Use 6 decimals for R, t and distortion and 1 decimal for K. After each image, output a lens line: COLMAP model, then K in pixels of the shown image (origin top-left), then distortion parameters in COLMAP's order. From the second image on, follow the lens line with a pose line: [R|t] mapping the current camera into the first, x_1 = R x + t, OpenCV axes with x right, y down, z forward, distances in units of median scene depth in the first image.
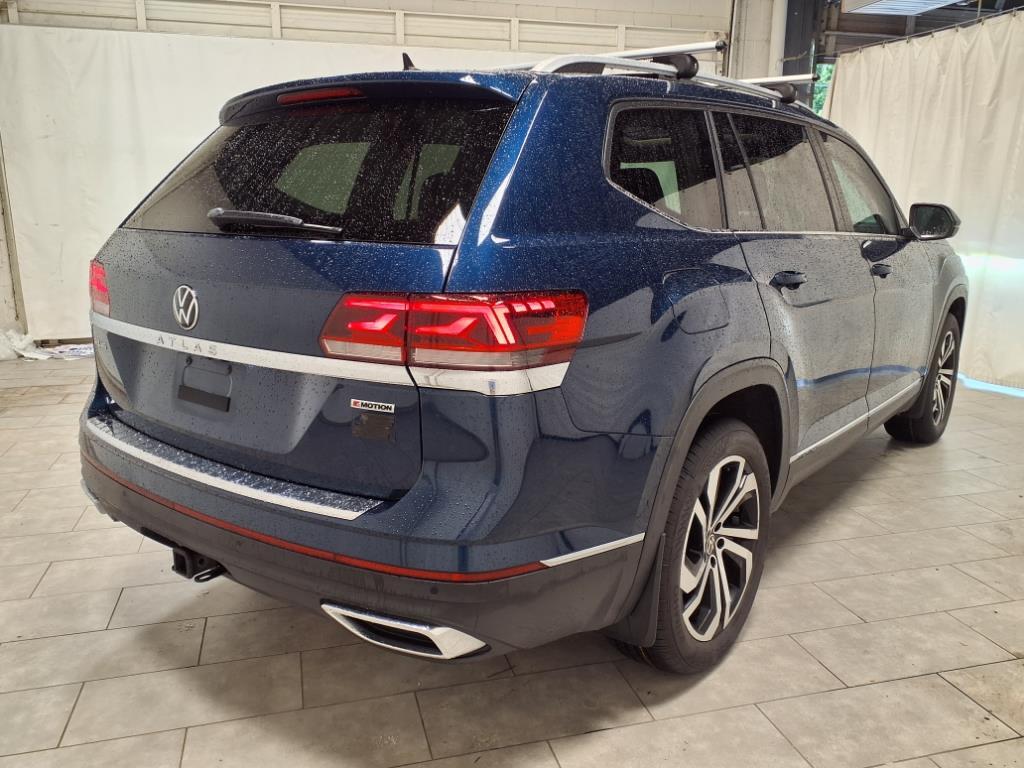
lens RADIAL K [[819.8, 0, 513.5], [0, 819.8, 389.7], [0, 0, 1]] dist [0.038932, -0.037835]
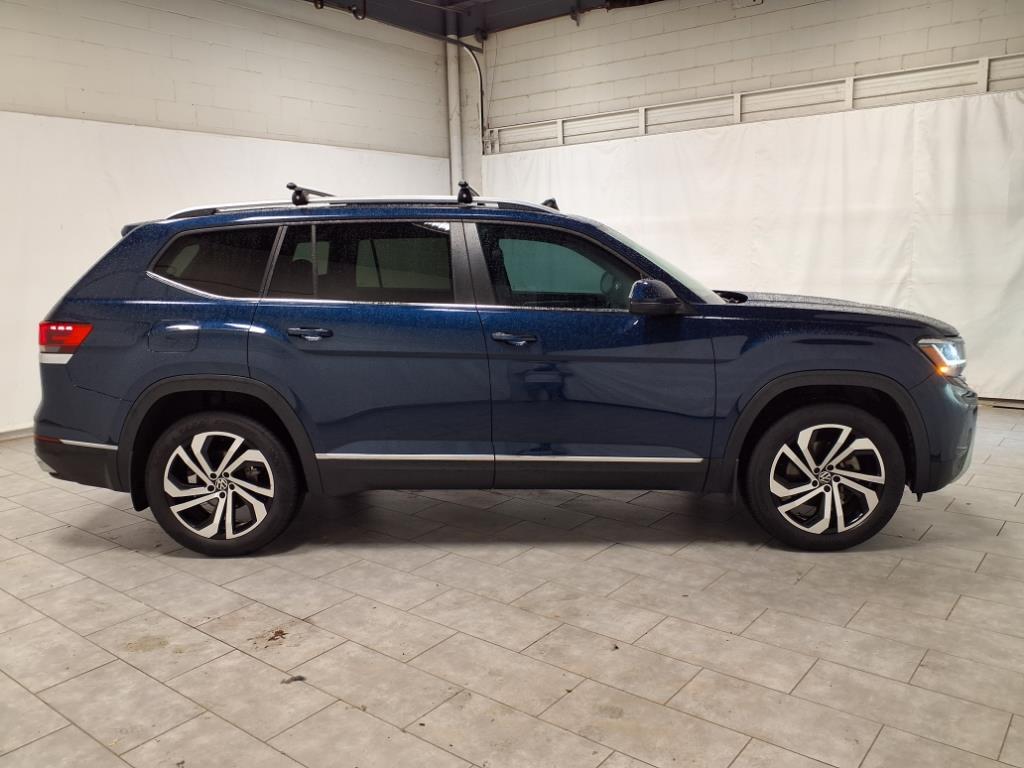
lens RADIAL K [[819.8, 0, 514.0], [0, 819.8, 386.5], [0, 0, 1]] dist [0.038932, -0.037835]
pose [[0.592342, 0.114737, -0.797475, 1.833916], [-0.162338, 0.986504, 0.021354, -0.134674], [0.789162, 0.116811, 0.602974, 0.415829]]
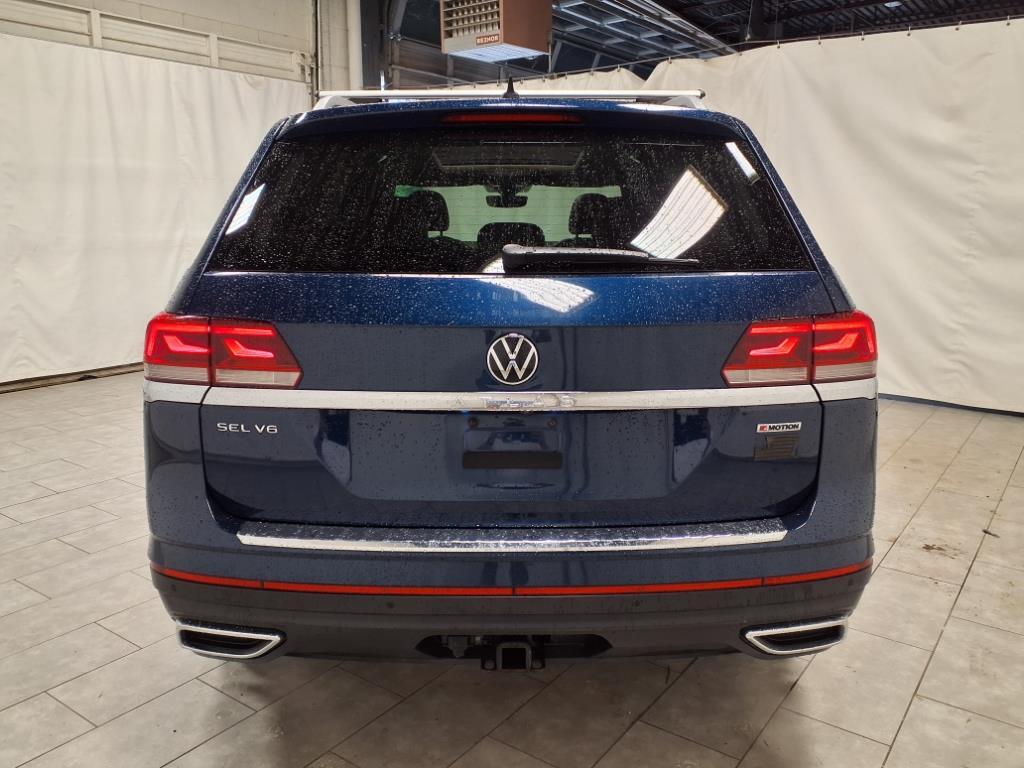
lens RADIAL K [[819.8, 0, 513.9], [0, 819.8, 386.4], [0, 0, 1]] dist [0.038932, -0.037835]
pose [[0.779946, -0.131719, 0.611828, -0.730621], [0.145766, 0.988948, 0.027090, -0.074695], [-0.608635, 0.068055, 0.790527, 0.254947]]
